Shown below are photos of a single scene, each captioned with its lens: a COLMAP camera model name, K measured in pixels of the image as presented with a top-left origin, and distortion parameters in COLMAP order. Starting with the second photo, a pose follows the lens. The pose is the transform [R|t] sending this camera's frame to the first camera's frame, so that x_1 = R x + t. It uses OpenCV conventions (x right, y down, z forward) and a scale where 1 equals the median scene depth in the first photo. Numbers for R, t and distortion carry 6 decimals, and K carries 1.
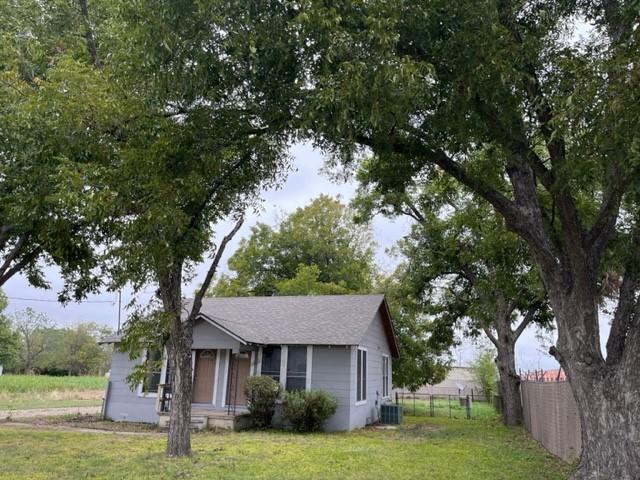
lens RADIAL K [[483.8, 0, 320.5], [0, 483.8, 245.7], [0, 0, 1]] dist [0.071655, -0.087944]
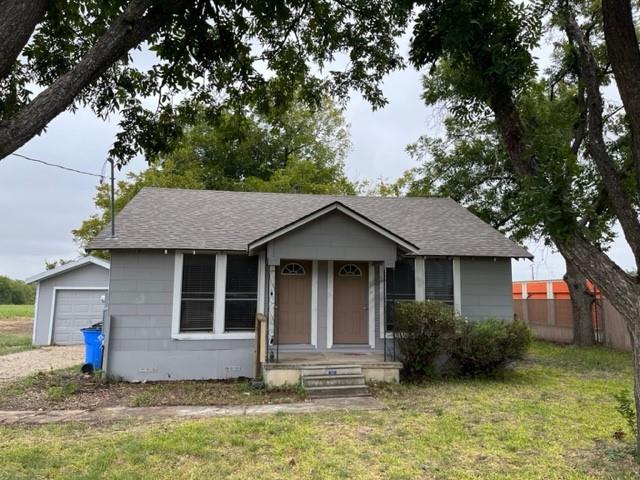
lens RADIAL K [[483.8, 0, 325.9], [0, 483.8, 239.6], [0, 0, 1]] dist [0.071655, -0.087944]
pose [[0.910822, 0.025563, 0.412007, -0.446060], [-0.084840, 0.988366, 0.126231, 0.097140], [-0.403986, -0.149929, 0.902395, 0.404709]]
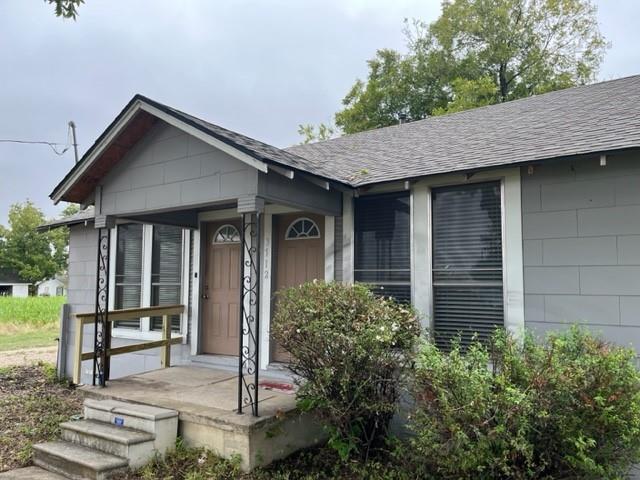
lens RADIAL K [[483.8, 0, 320.0], [0, 483.8, 243.4], [0, 0, 1]] dist [0.071655, -0.087944]
pose [[0.949293, -0.056003, -0.309365, -0.037494], [0.106317, 0.983219, 0.148249, 0.174406], [0.295871, -0.173623, 0.939317, 0.636800]]
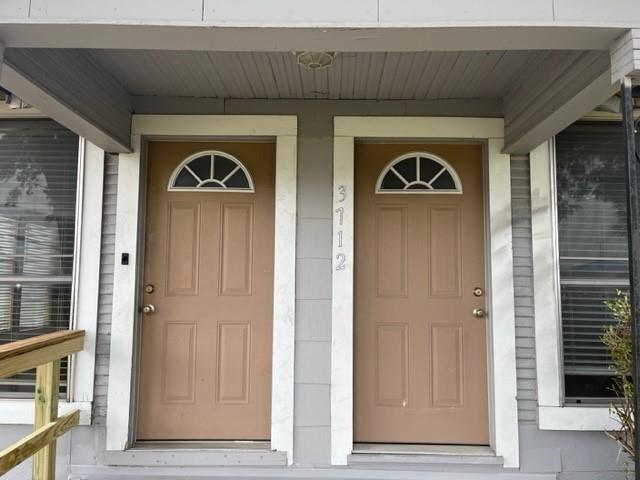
lens RADIAL K [[483.8, 0, 317.4], [0, 483.8, 241.1], [0, 0, 1]] dist [0.071655, -0.087944]
pose [[0.960503, -0.002837, 0.278254, -0.238832], [-0.048486, 0.982945, 0.177391, 0.208348], [-0.274012, -0.183876, 0.943985, 0.796942]]
